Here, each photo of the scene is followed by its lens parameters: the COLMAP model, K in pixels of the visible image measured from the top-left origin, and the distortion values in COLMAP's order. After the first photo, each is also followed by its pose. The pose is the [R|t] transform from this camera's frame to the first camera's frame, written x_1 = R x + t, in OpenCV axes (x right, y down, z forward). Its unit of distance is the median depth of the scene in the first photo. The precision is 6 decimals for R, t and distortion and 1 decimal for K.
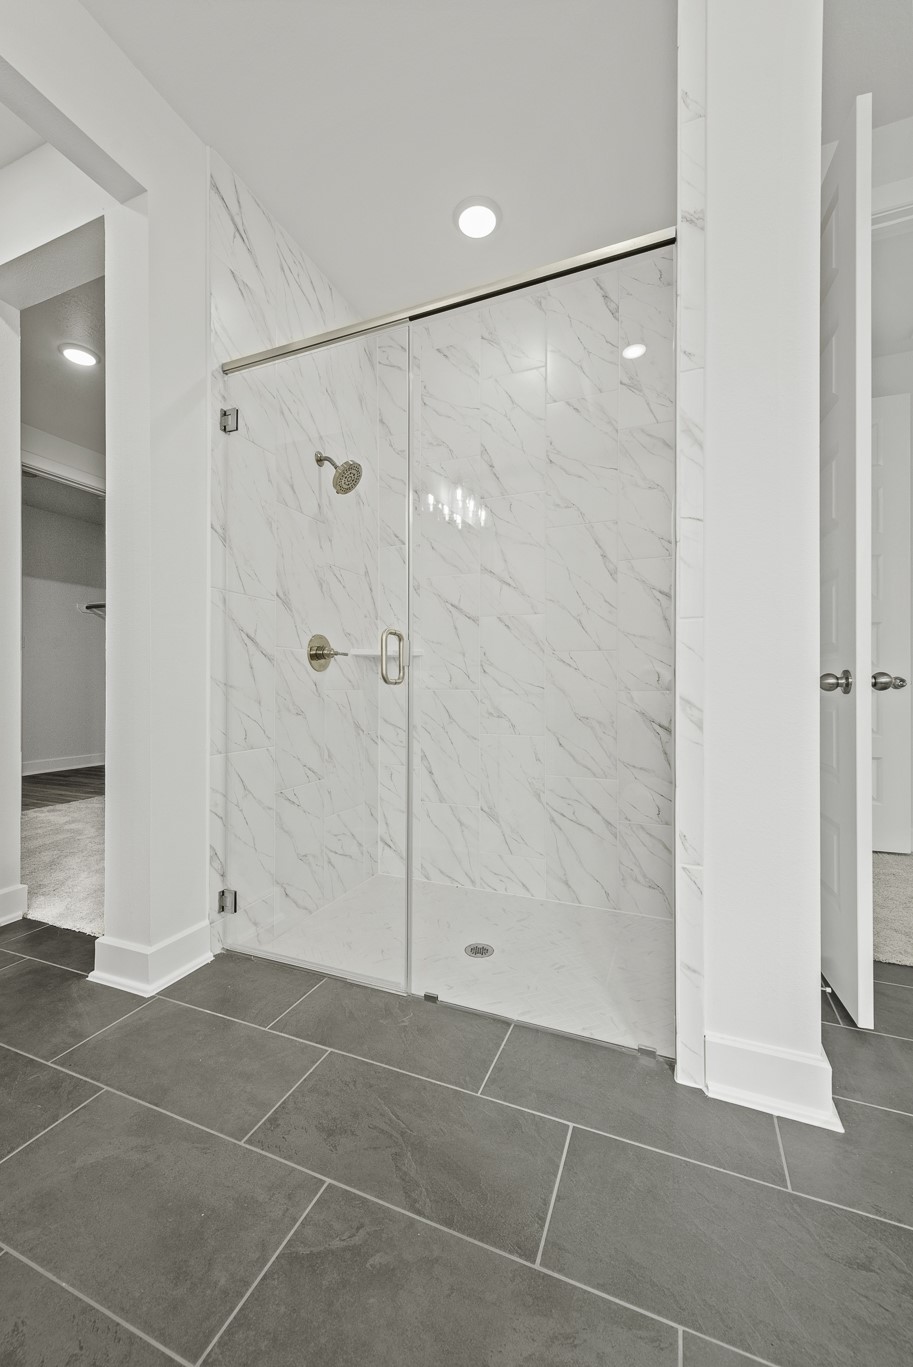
lens RADIAL K [[540.9, 0, 456.2], [0, 540.9, 684.6], [0, 0, 1]] dist [0.009091, -0.001284]
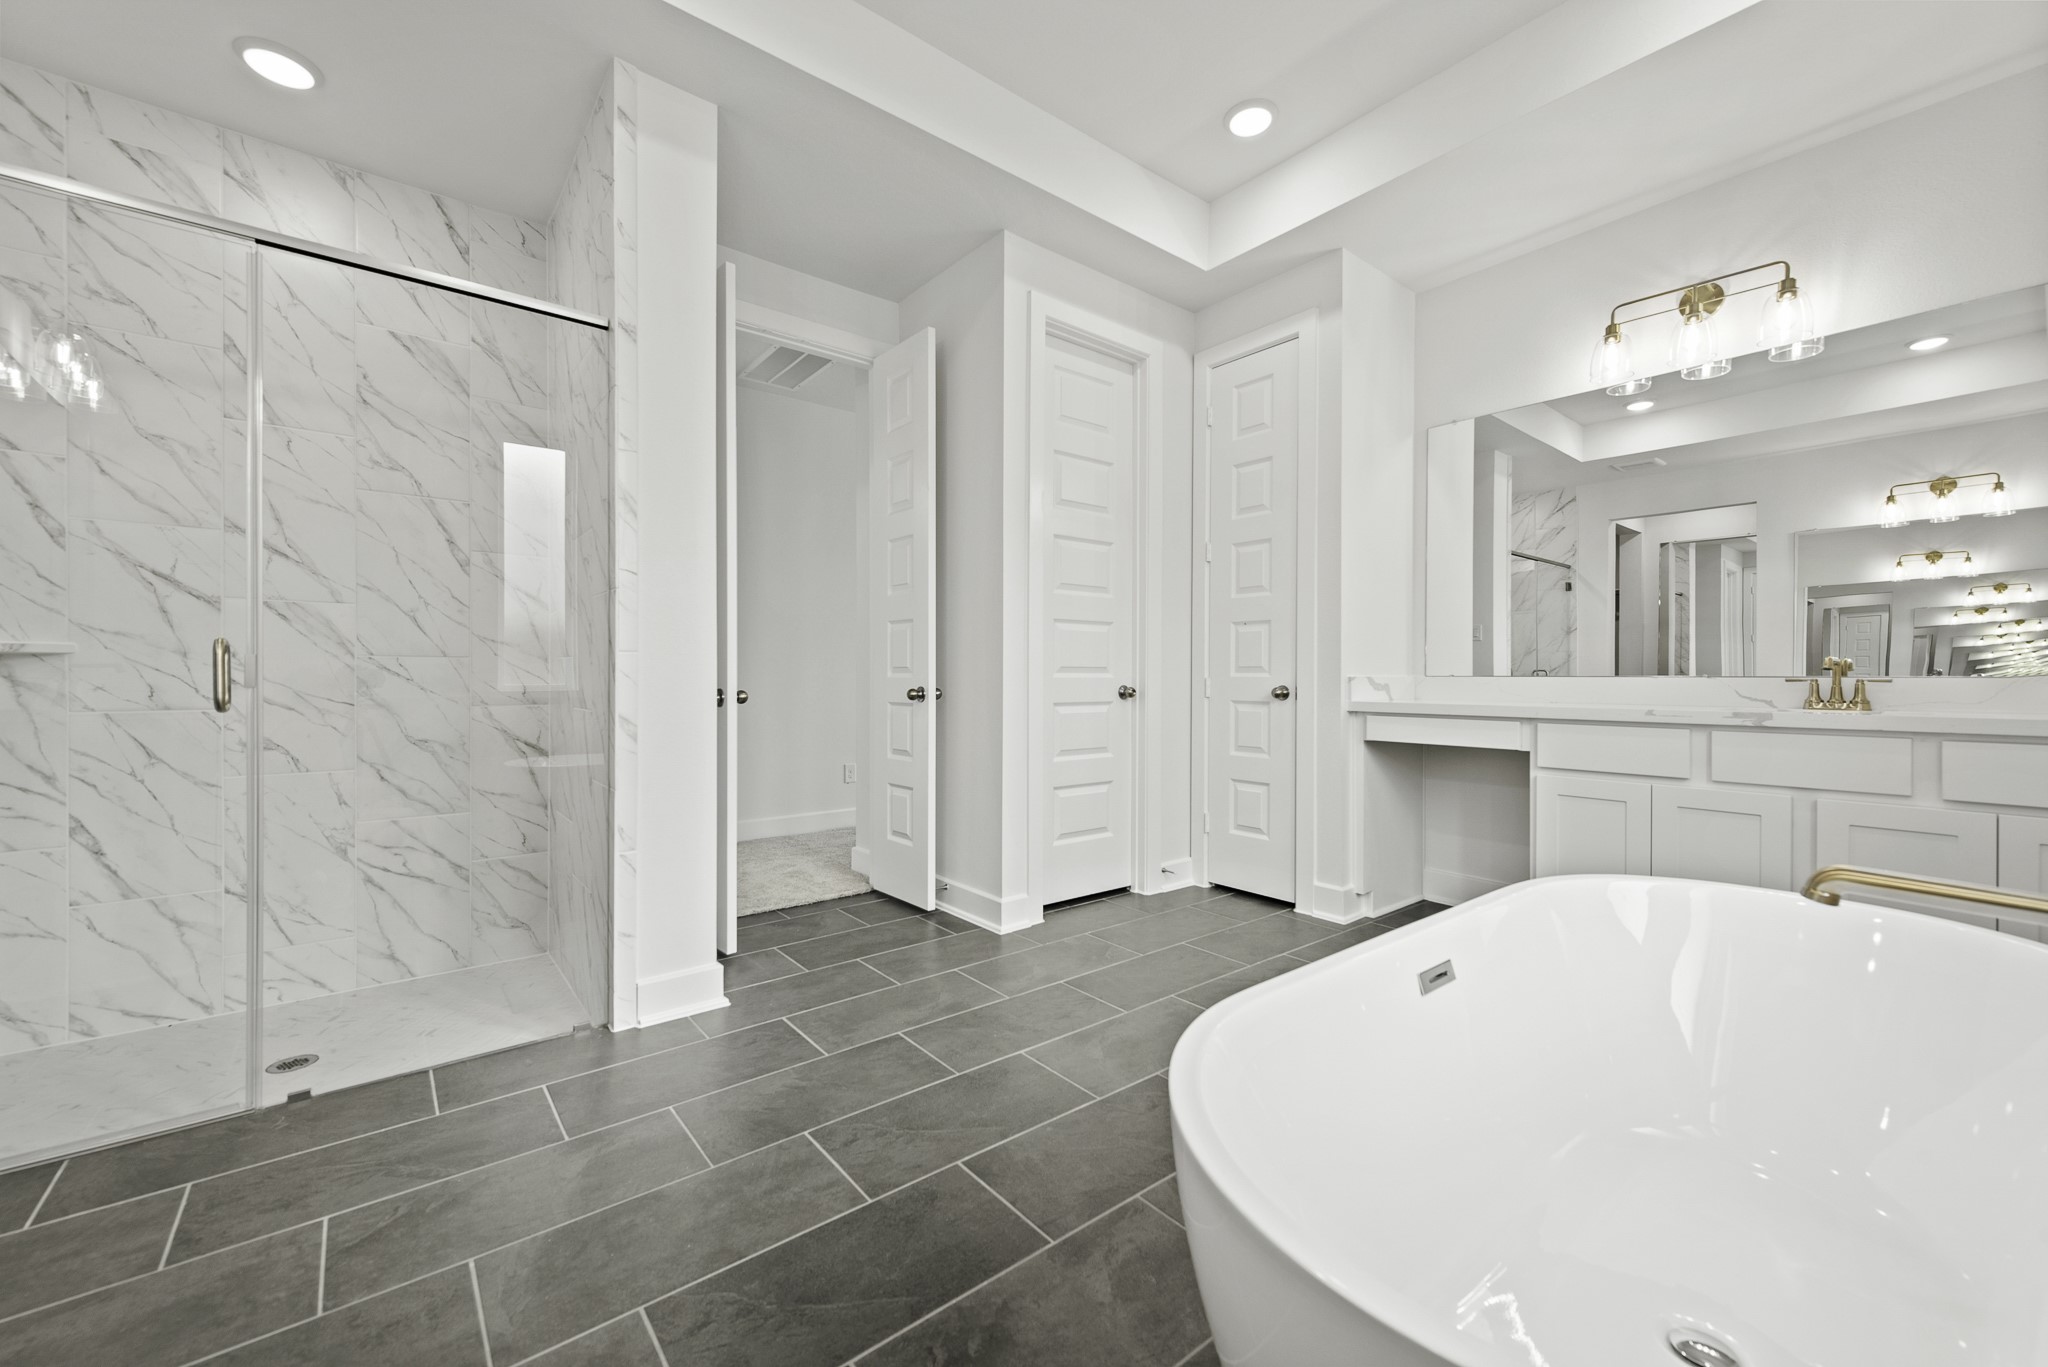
lens RADIAL K [[810.4, 0, 1024.4], [0, 810.4, 681.2], [0, 0, 1]] dist [0.009091, -0.001284]
pose [[0.476058, -0.002967, 0.879409, -0.401151], [-0.001378, 0.999991, 0.004120, -0.032986], [-0.879413, -0.003173, 0.476050, -0.354599]]
